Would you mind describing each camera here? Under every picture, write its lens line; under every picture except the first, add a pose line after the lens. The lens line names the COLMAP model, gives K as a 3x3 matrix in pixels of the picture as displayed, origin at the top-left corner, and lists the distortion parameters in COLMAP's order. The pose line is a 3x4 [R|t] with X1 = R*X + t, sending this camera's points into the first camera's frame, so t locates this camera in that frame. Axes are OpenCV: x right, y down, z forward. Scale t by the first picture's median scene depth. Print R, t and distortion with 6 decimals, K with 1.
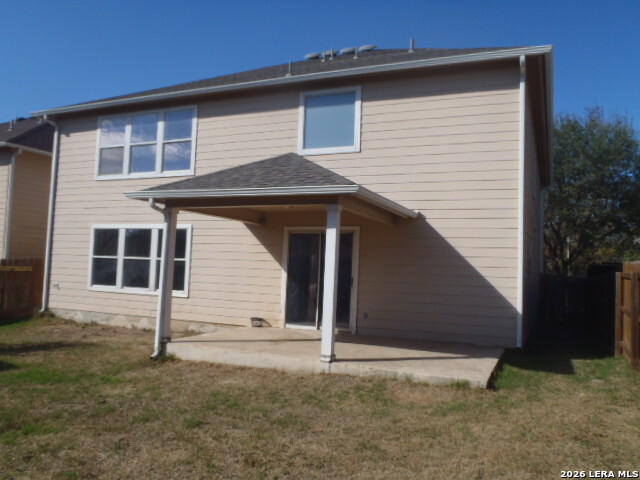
lens RADIAL K [[546.2, 0, 316.2], [0, 546.2, 235.9], [0, 0, 1]] dist [-0.046390, 0.004680]
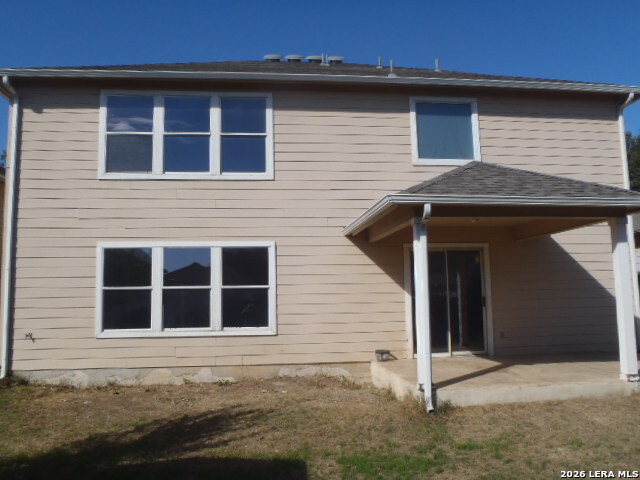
lens RADIAL K [[546.2, 0, 318.3], [0, 546.2, 236.5], [0, 0, 1]] dist [-0.046390, 0.004680]
pose [[0.858425, 0.005103, 0.512913, -0.551136], [0.015813, 0.999212, -0.036407, 0.001308], [-0.512695, 0.039363, 0.857668, 0.271221]]
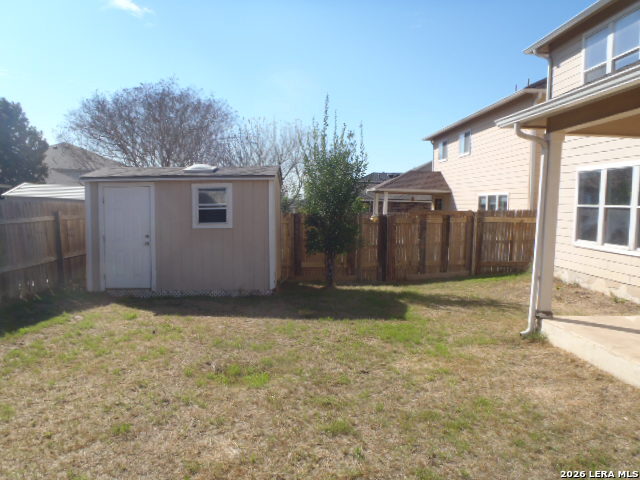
lens RADIAL K [[546.2, 0, 315.2], [0, 546.2, 240.4], [0, 0, 1]] dist [-0.046390, 0.004680]
pose [[0.448069, 0.039568, -0.893123, 0.159984], [0.042619, 0.996939, 0.065549, 0.020006], [0.892983, -0.067434, 0.445011, 0.272018]]
